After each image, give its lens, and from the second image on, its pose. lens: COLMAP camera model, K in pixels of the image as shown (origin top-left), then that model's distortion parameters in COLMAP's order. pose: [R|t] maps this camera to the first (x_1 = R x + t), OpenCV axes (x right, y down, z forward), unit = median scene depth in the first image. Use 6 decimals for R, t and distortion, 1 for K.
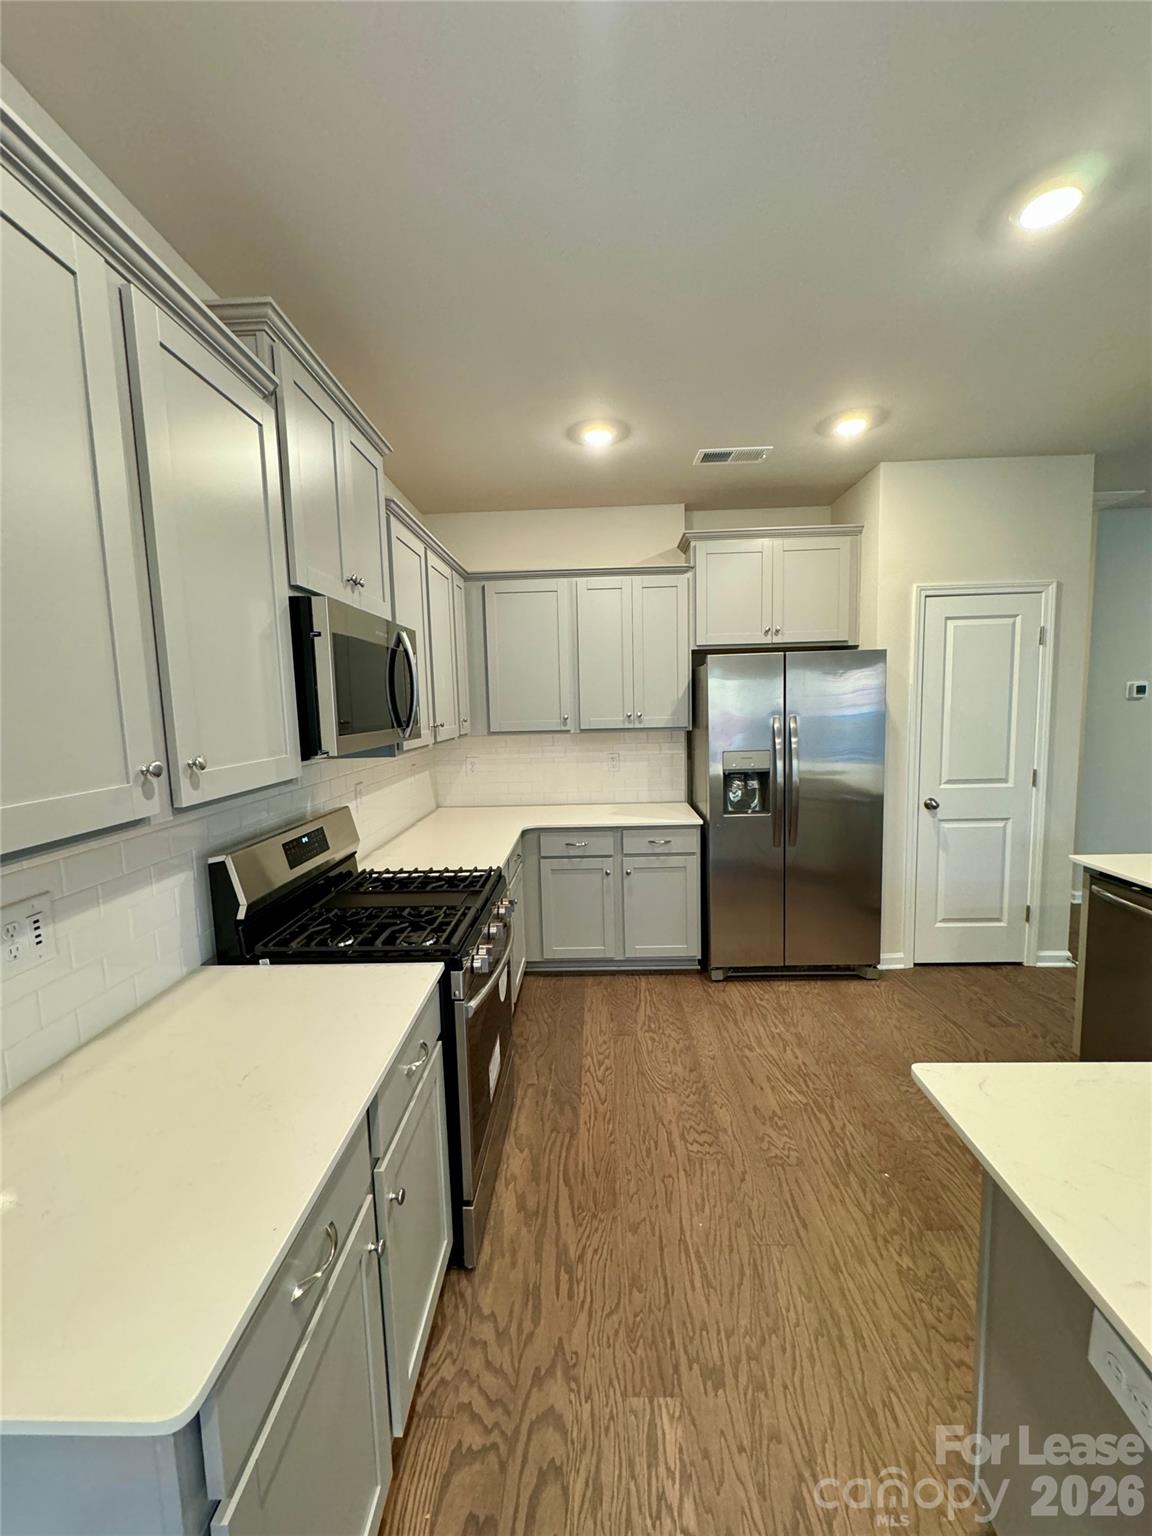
lens RADIAL K [[614.8, 0, 572.9], [0, 614.8, 768.2], [0, 0, 1]] dist [-0.003759, -0.000367]
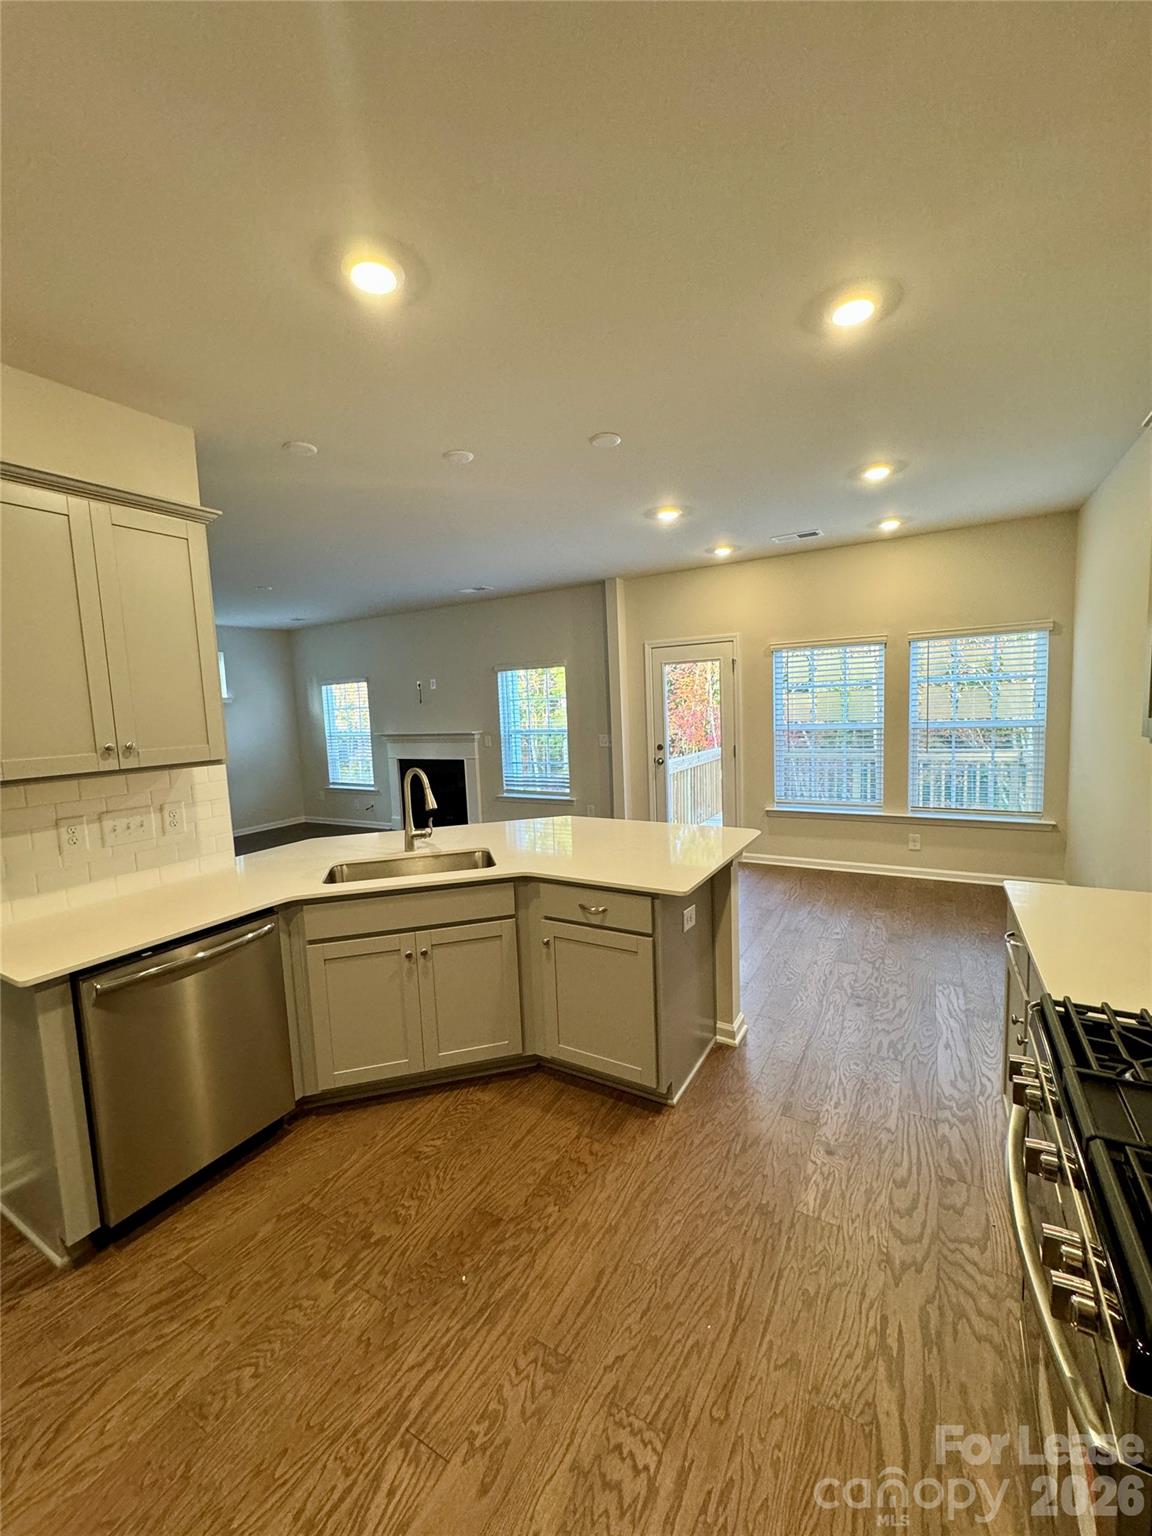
lens RADIAL K [[614.8, 0, 574.6], [0, 614.8, 767.4], [0, 0, 1]] dist [-0.003759, -0.000367]
pose [[-0.882804, 0.017084, 0.469431, -0.036765], [0.113669, 0.977408, 0.178192, -0.181041], [-0.455782, 0.210668, -0.864802, 1.738363]]
